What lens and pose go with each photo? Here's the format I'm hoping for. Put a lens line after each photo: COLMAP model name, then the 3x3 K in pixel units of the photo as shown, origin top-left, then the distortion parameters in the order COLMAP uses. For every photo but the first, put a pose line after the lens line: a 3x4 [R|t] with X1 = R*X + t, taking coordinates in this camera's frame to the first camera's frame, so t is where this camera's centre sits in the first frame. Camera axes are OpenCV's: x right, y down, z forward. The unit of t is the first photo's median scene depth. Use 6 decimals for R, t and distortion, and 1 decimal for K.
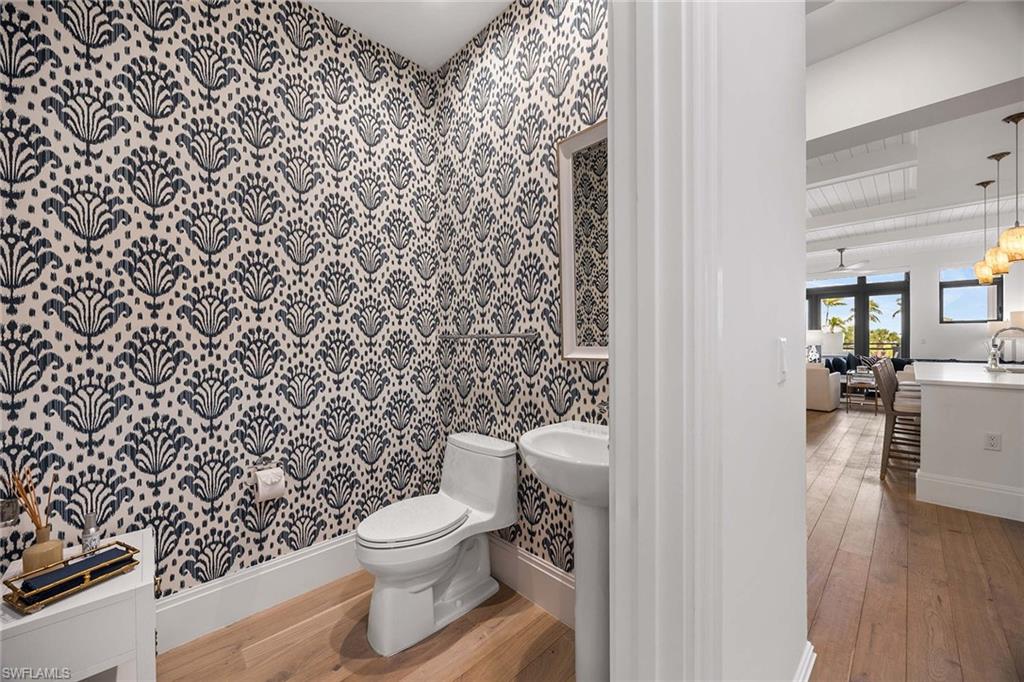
lens RADIAL K [[390.0, 0, 507.2], [0, 390.0, 341.4], [0, 0, 1]] dist [0.000170, 0.000208]
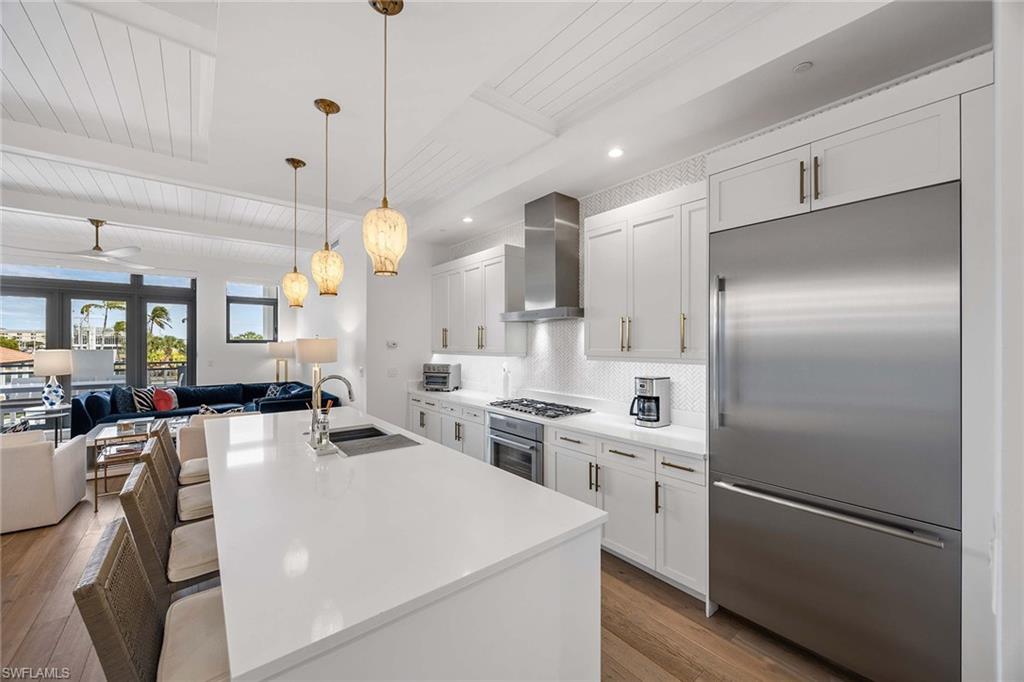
lens RADIAL K [[390.0, 0, 507.2], [0, 390.0, 341.4], [0, 0, 1]] dist [0.000170, 0.000208]
pose [[0.094910, 0.008227, 0.995452, 0.292832], [-0.000395, 0.999966, -0.008226, -0.041822], [-0.995486, 0.000387, 0.094910, 0.286315]]
